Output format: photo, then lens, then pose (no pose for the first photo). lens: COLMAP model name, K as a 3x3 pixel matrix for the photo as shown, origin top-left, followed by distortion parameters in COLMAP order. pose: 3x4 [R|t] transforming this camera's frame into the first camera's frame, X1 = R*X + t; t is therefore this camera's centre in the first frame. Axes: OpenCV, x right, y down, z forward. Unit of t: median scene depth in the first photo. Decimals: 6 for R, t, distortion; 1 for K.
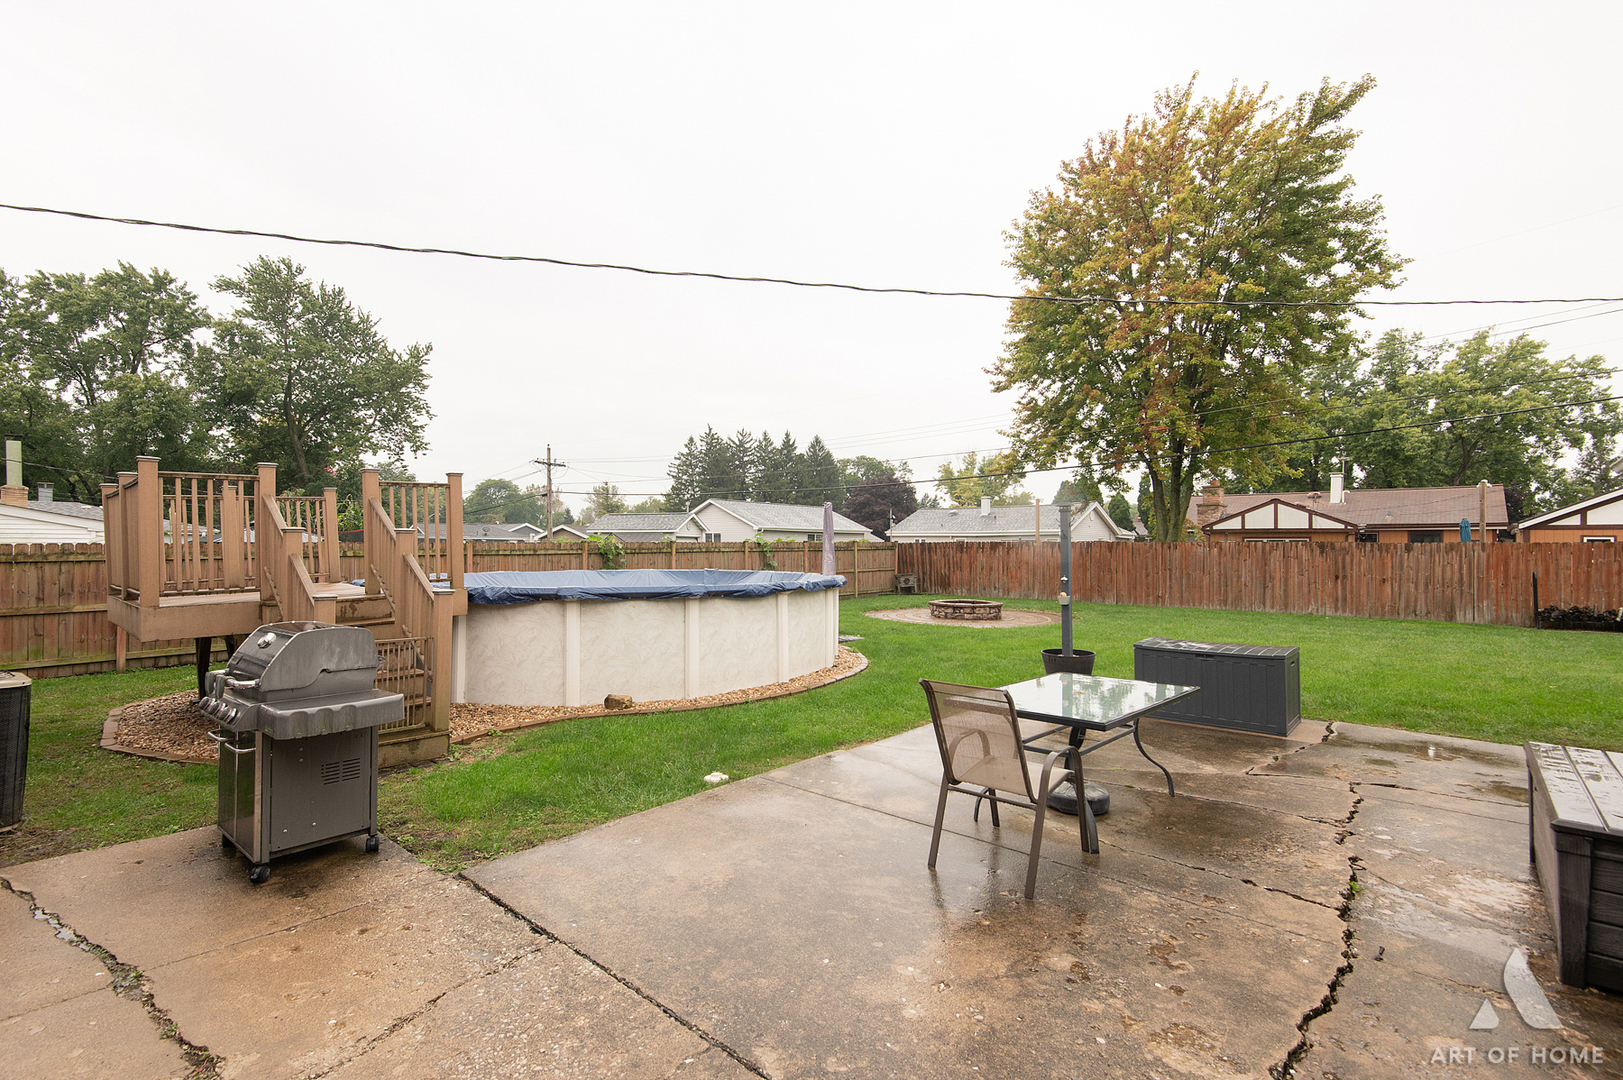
lens RADIAL K [[729.5, 0, 824.3], [0, 729.5, 547.3], [0, 0, 1]] dist [0.021259, -0.011465]
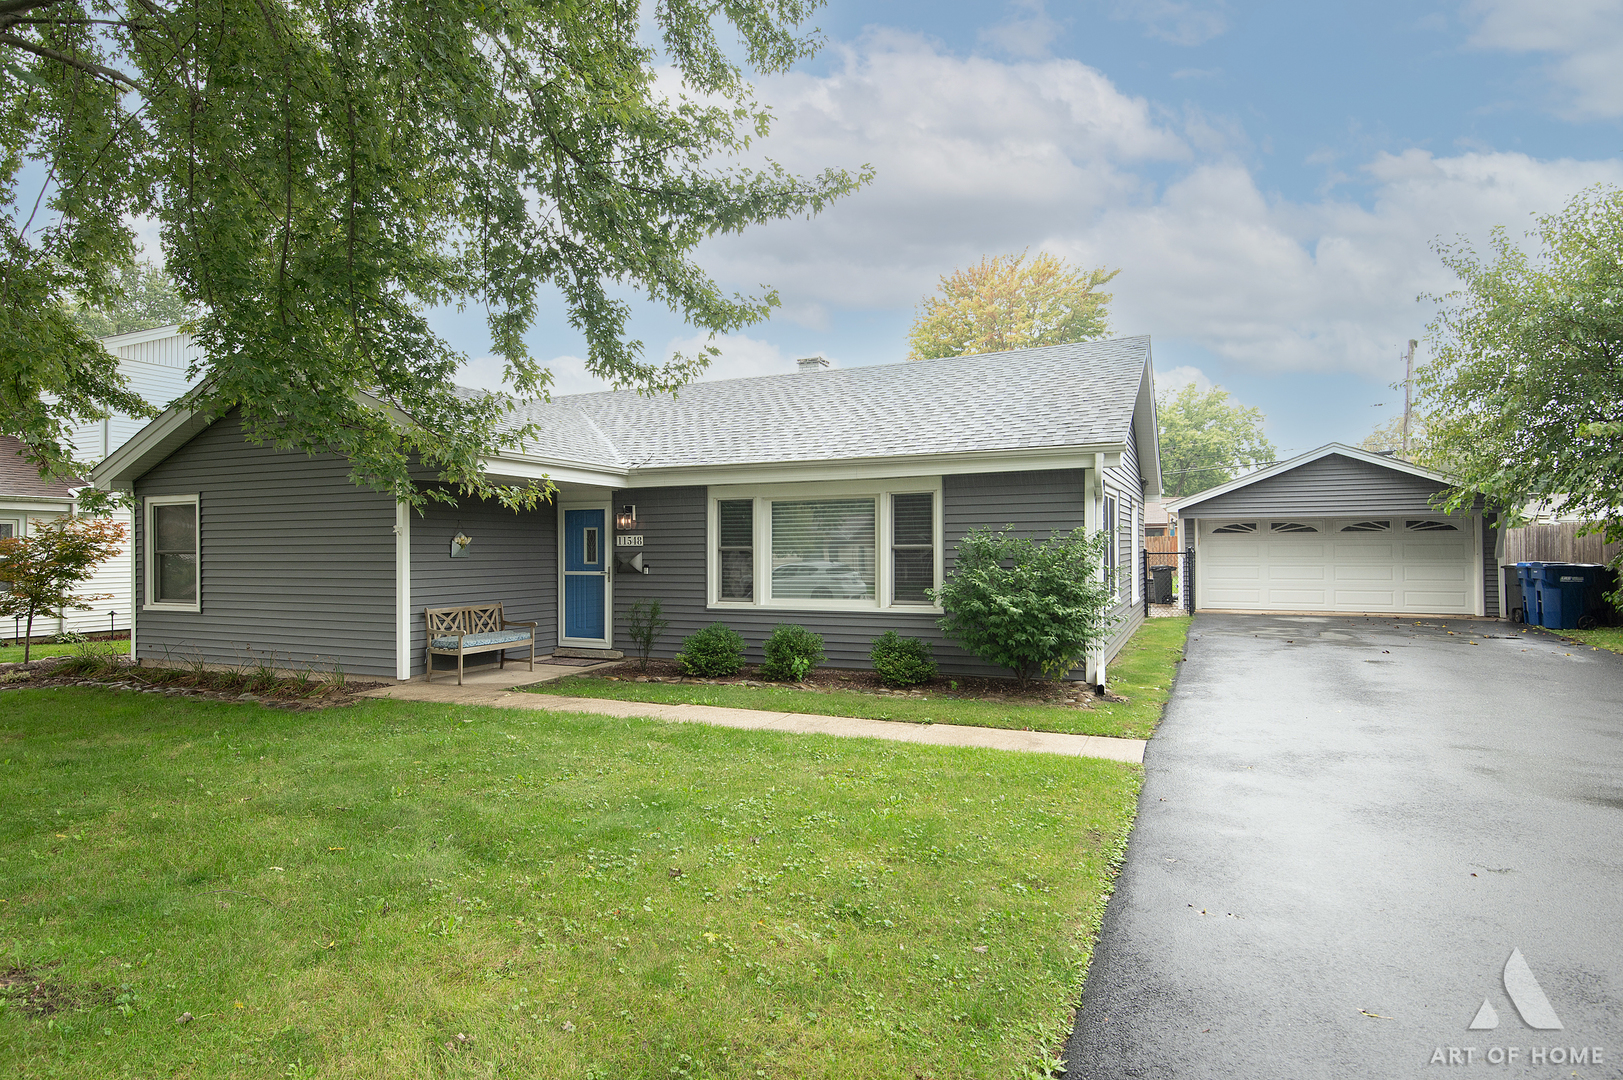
lens RADIAL K [[881.8, 0, 812.6], [0, 881.8, 550.1], [0, 0, 1]] dist [0.018217, -0.005626]
pose [[0.956543, -0.011813, 0.291353, -0.281397], [0.009982, 0.999920, 0.007771, 0.001835], [-0.291421, -0.004525, 0.956584, -0.390554]]
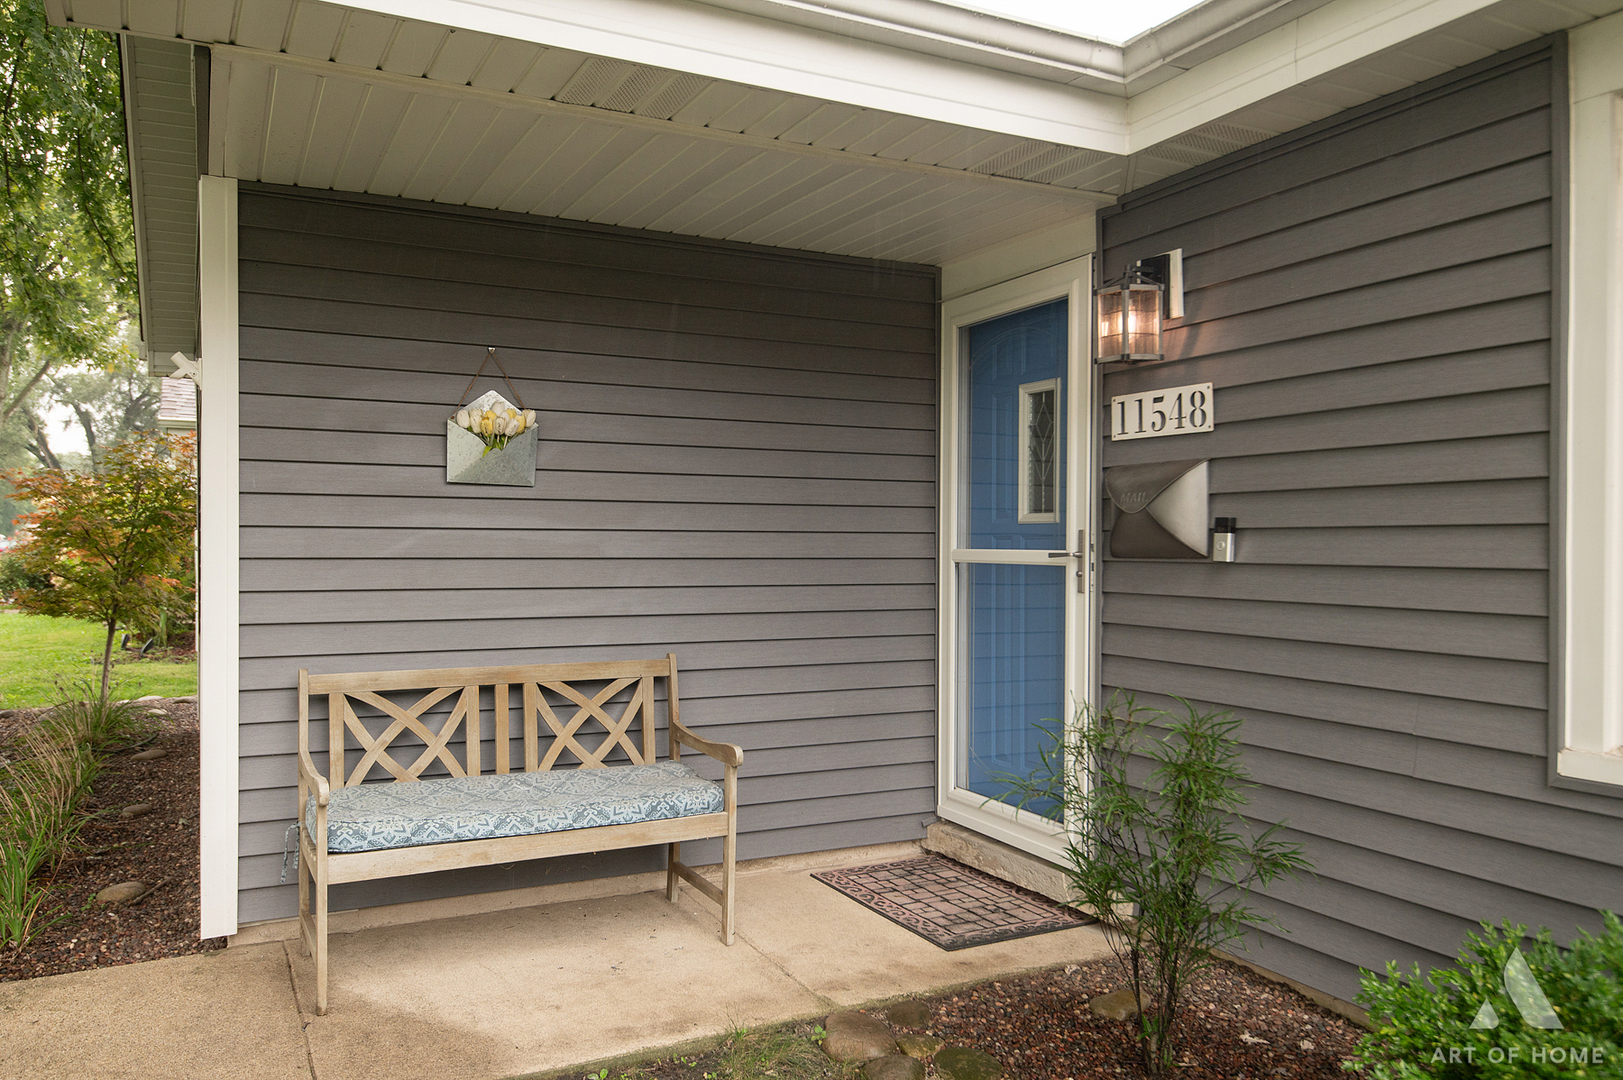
lens RADIAL K [[1210.7, 0, 812.5], [0, 1210.7, 546.9], [0, 0, 1]] dist [0.010323, 0.001261]
pose [[0.926504, 0.001348, -0.376282, -0.242954], [0.000764, 0.999985, 0.005462, 0.010153], [0.376283, -0.005348, 0.926489, -0.179588]]
